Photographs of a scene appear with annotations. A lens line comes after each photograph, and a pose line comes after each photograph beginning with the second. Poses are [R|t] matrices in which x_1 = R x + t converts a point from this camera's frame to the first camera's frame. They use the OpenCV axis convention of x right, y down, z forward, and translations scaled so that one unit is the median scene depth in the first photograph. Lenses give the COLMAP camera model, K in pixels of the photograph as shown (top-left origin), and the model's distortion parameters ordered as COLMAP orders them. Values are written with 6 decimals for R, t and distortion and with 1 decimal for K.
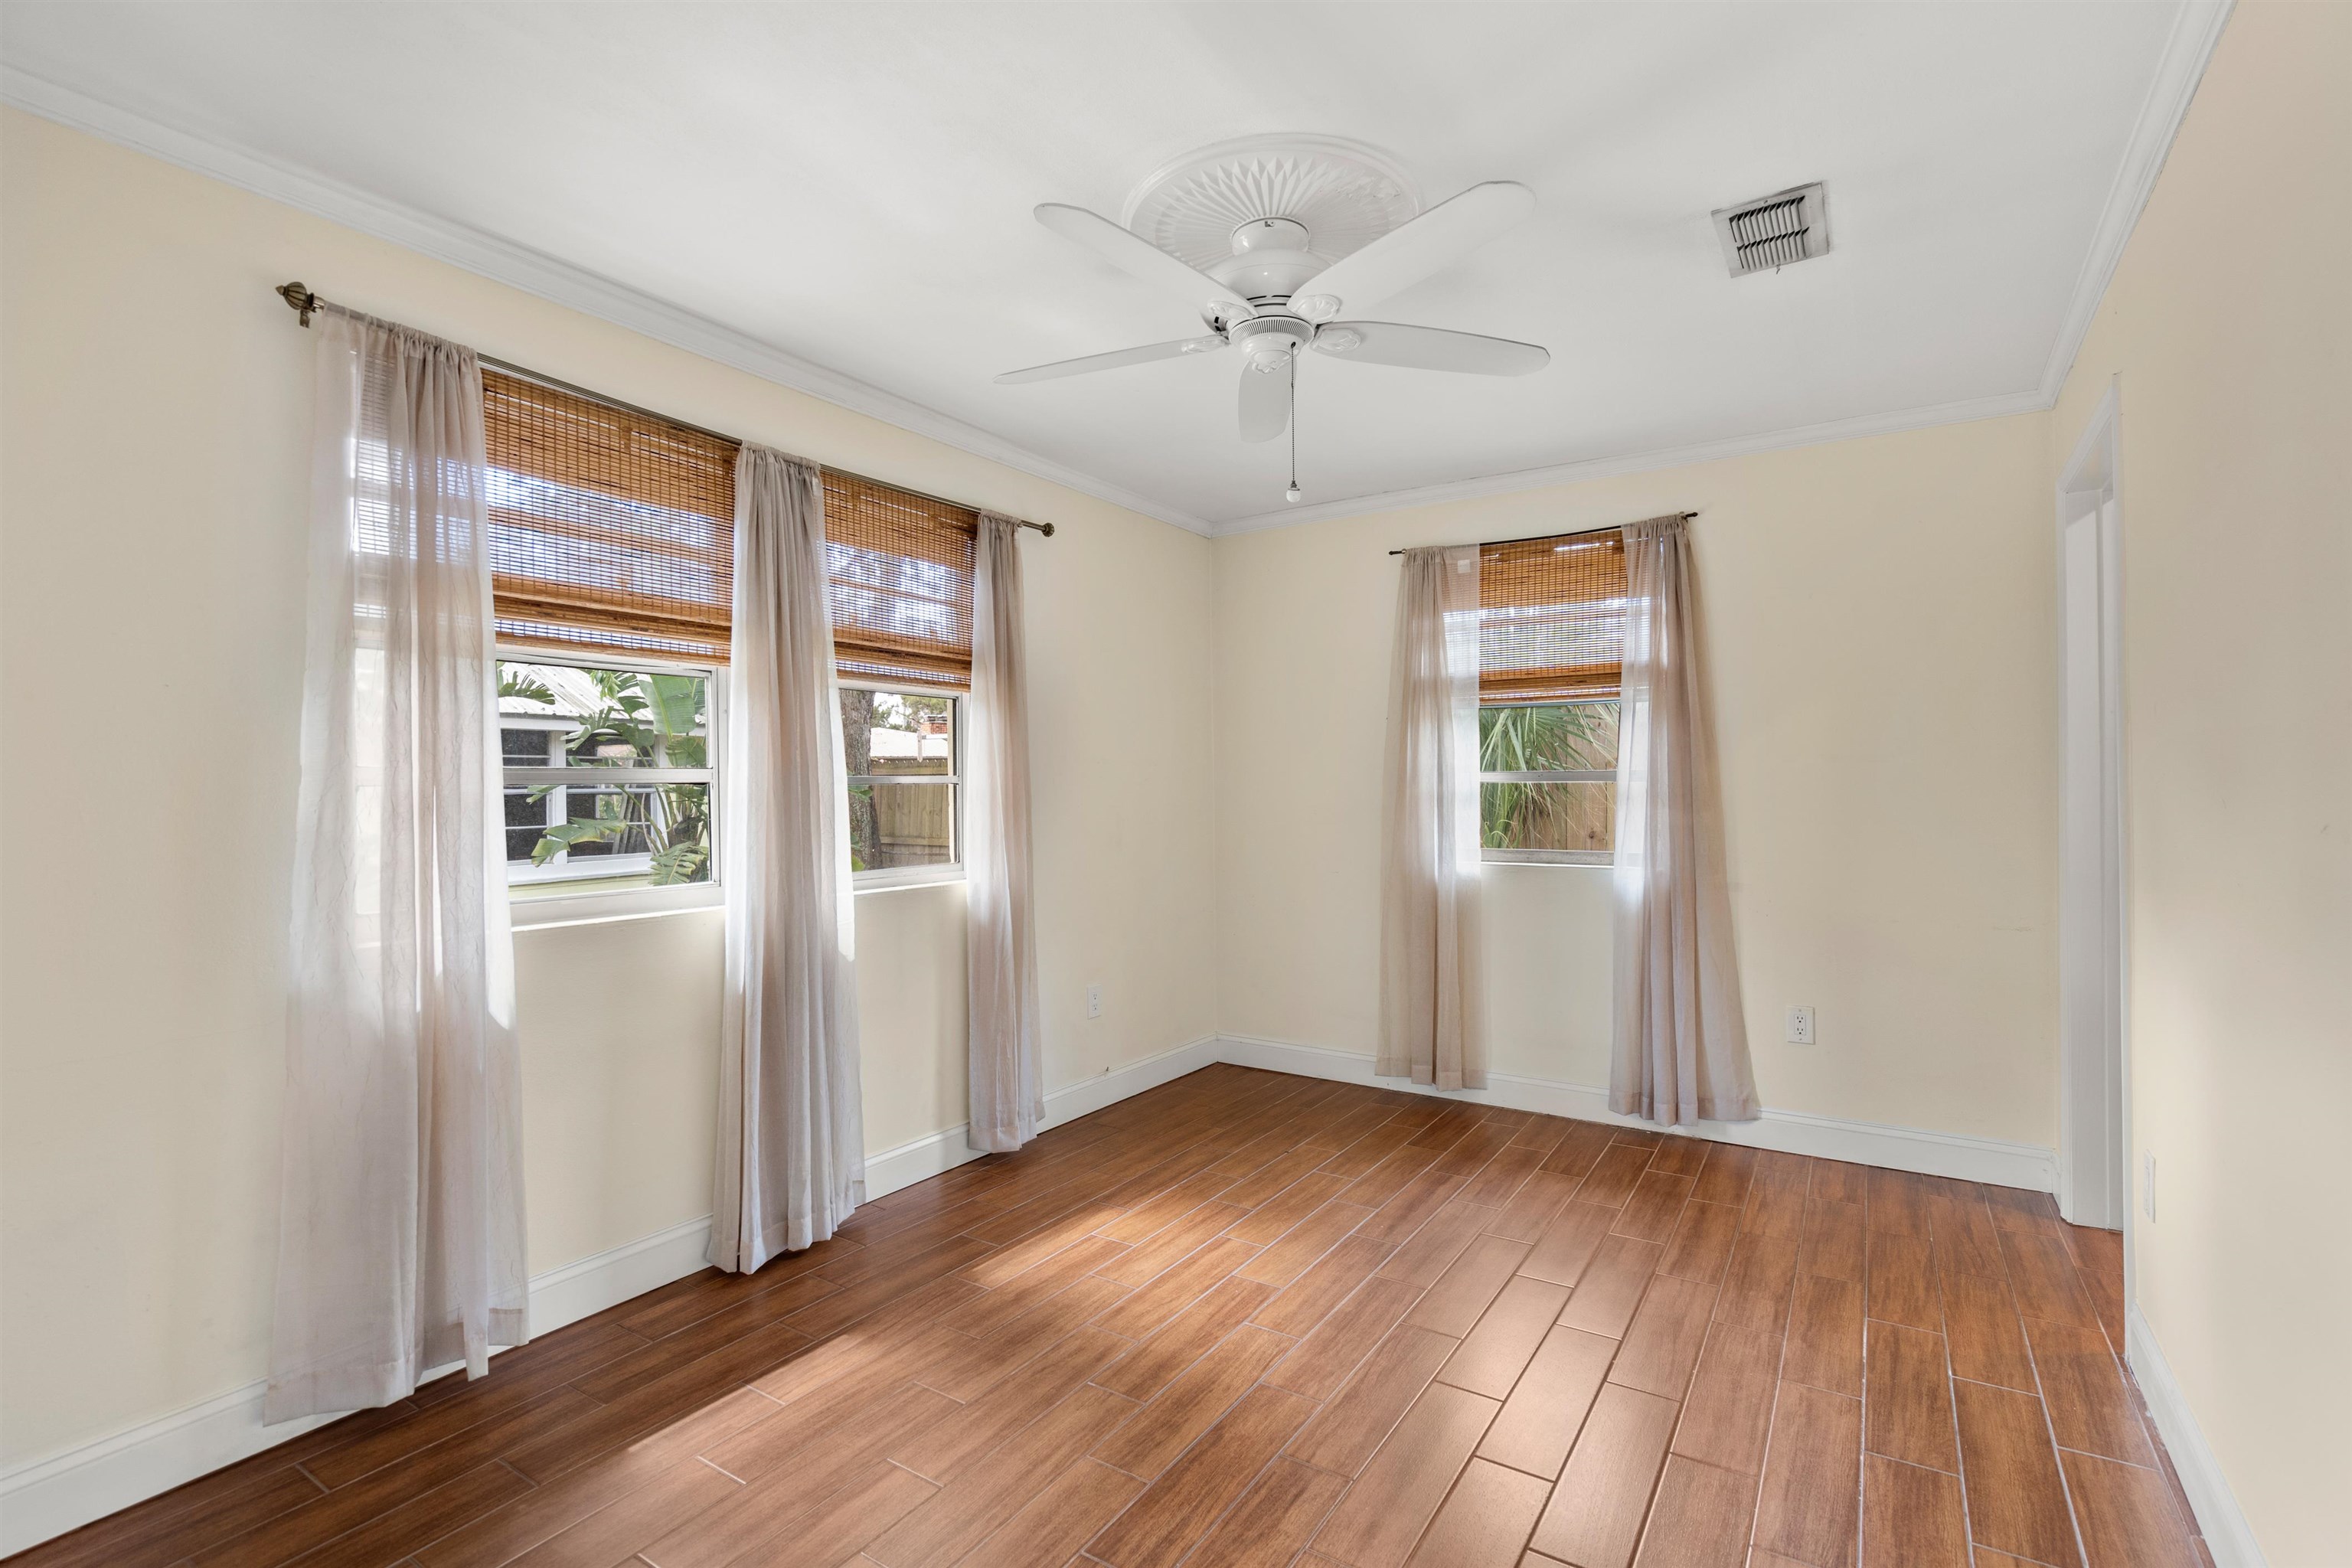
lens RADIAL K [[1091.9, 0, 1179.2], [0, 1091.9, 748.0], [0, 0, 1]] dist [-0.061775, 0.026591]
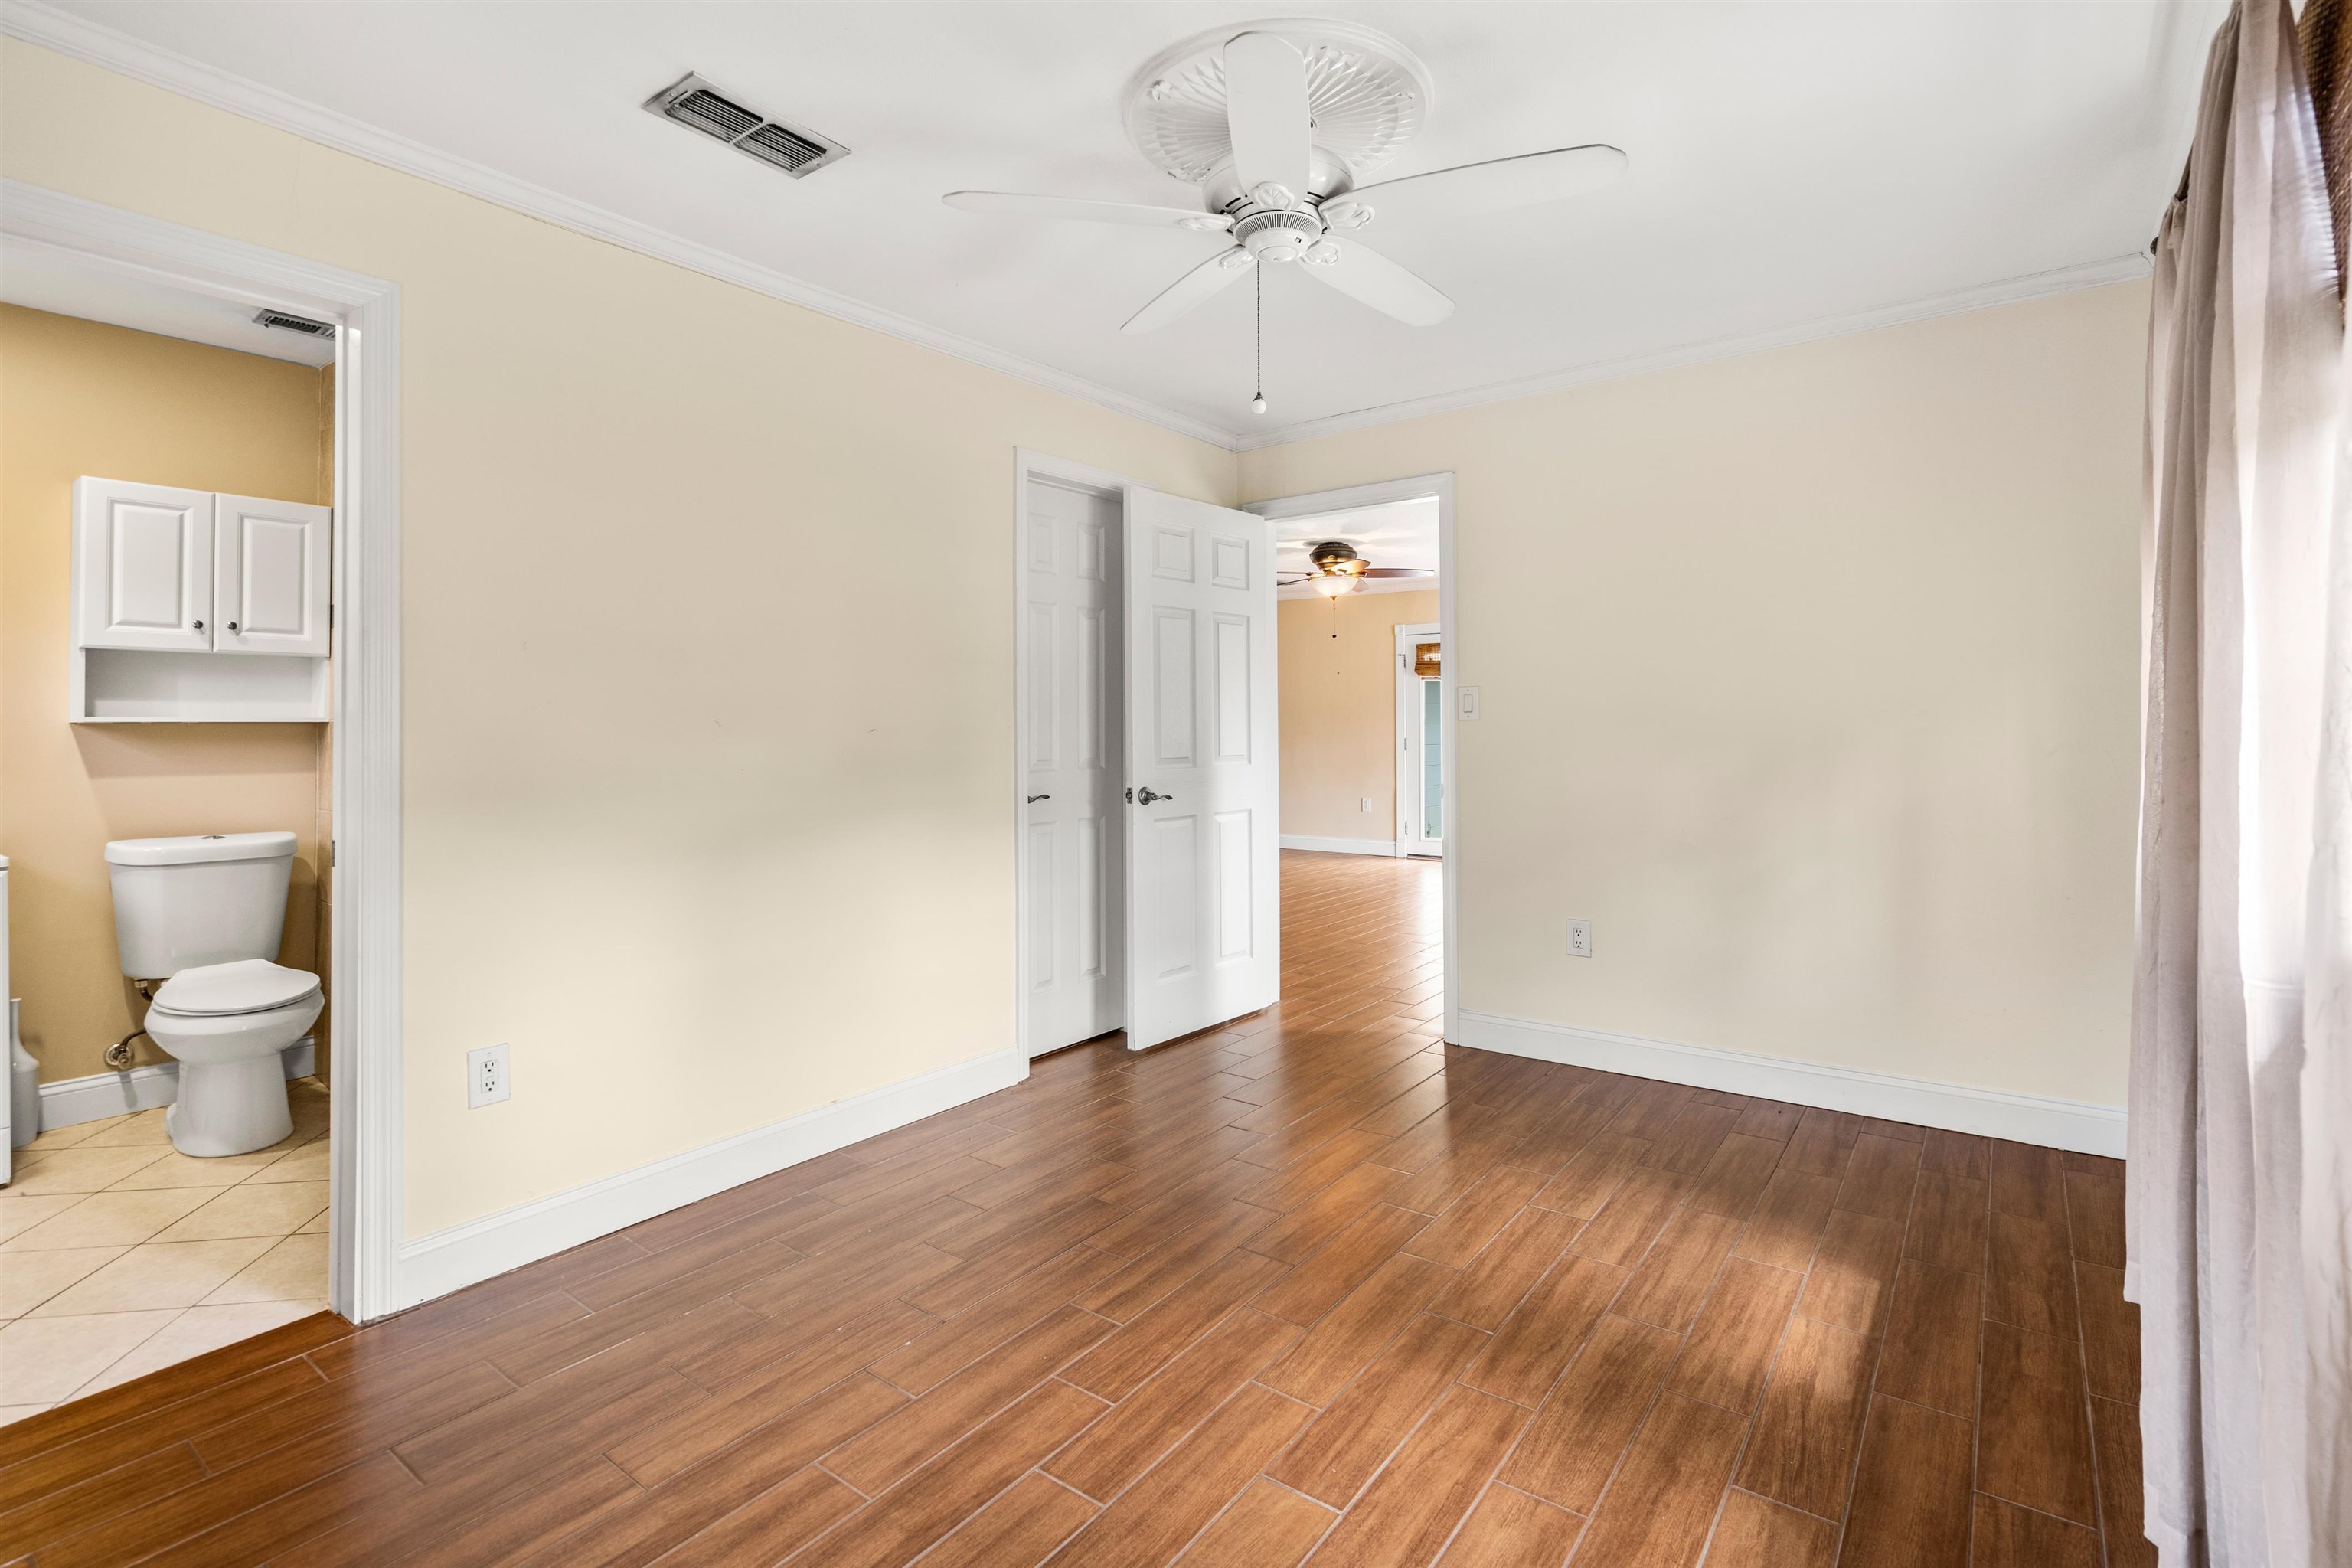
lens RADIAL K [[1091.9, 0, 1179.2], [0, 1091.9, 748.0], [0, 0, 1]] dist [-0.061775, 0.026591]
pose [[-0.996864, 0.015692, 0.077565, 0.100054], [0.015094, 0.999852, -0.008289, 0.084233], [-0.077684, -0.007092, -0.996953, 1.837366]]
